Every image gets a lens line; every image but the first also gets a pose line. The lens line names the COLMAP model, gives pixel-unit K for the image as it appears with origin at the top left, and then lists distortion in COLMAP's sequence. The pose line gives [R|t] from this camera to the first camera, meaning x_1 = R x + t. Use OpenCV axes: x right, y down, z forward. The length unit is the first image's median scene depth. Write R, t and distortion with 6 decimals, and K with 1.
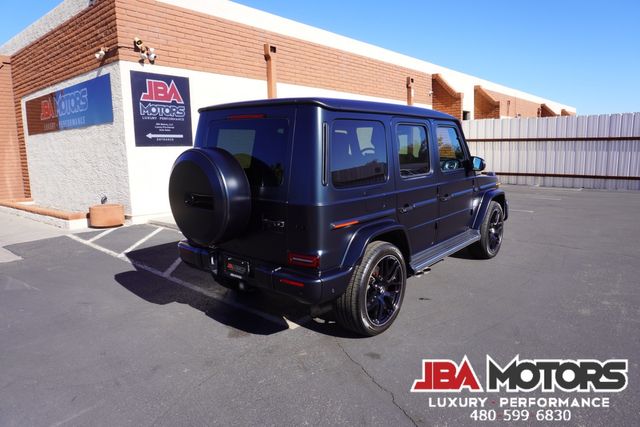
lens RADIAL K [[425.0, 0, 320.3], [0, 425.0, 209.3], [0, 0, 1]] dist [-0.043169, 0.019583]
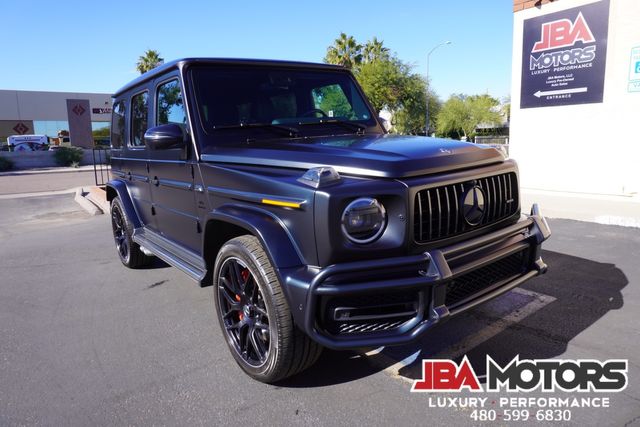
lens RADIAL K [[425.0, 0, 322.2], [0, 425.0, 210.3], [0, 0, 1]] dist [-0.043169, 0.019583]
pose [[-0.227981, 0.187828, -0.955377, 0.514486], [-0.092411, 0.972613, 0.213268, -0.087076], [0.969270, 0.136909, -0.204380, 0.773644]]
